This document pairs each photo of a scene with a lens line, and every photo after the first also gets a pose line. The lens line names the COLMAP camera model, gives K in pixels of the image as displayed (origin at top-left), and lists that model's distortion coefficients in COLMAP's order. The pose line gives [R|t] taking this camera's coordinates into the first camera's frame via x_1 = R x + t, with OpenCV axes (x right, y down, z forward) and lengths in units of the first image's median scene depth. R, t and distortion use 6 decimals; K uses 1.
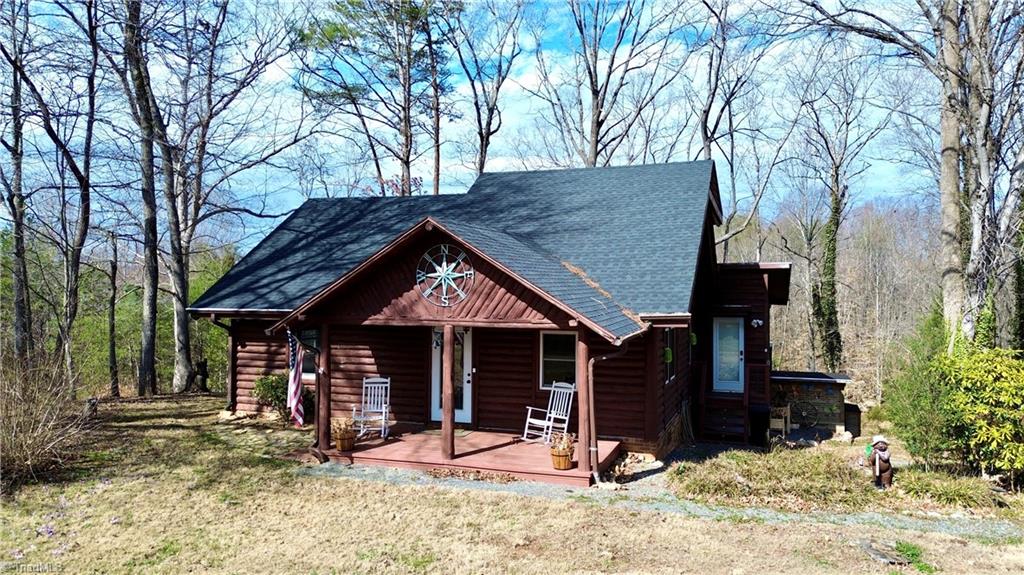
lens RADIAL K [[737.4, 0, 511.3], [0, 737.4, 282.2], [0, 0, 1]] dist [0.071486, -0.031498]
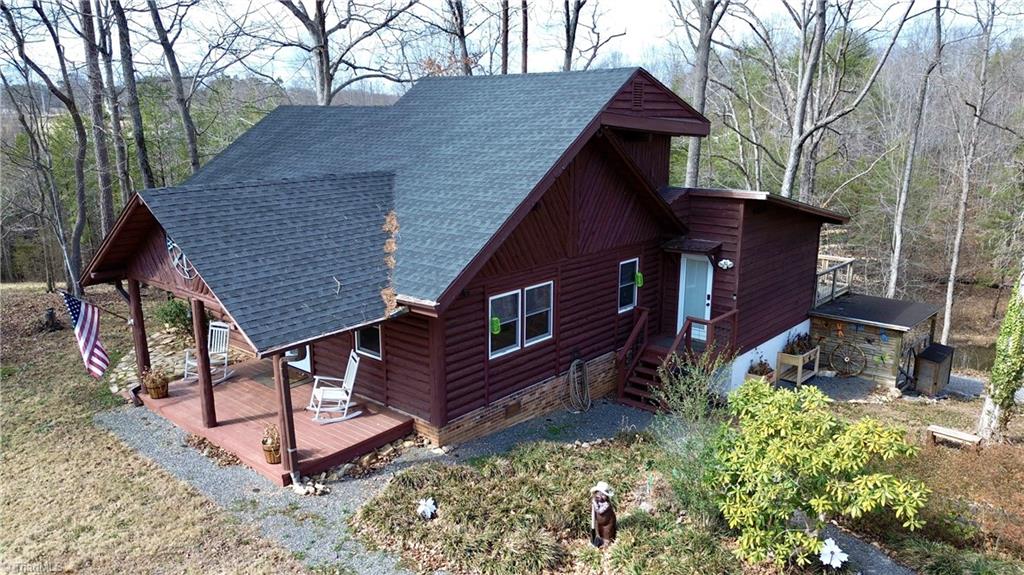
lens RADIAL K [[737.4, 0, 513.2], [0, 737.4, 292.6], [0, 0, 1]] dist [0.071486, -0.031498]
pose [[0.927142, 0.083001, -0.365402, 0.410432], [0.009358, 0.969726, 0.244017, -0.114148], [0.374594, -0.229658, 0.898297, 0.176999]]
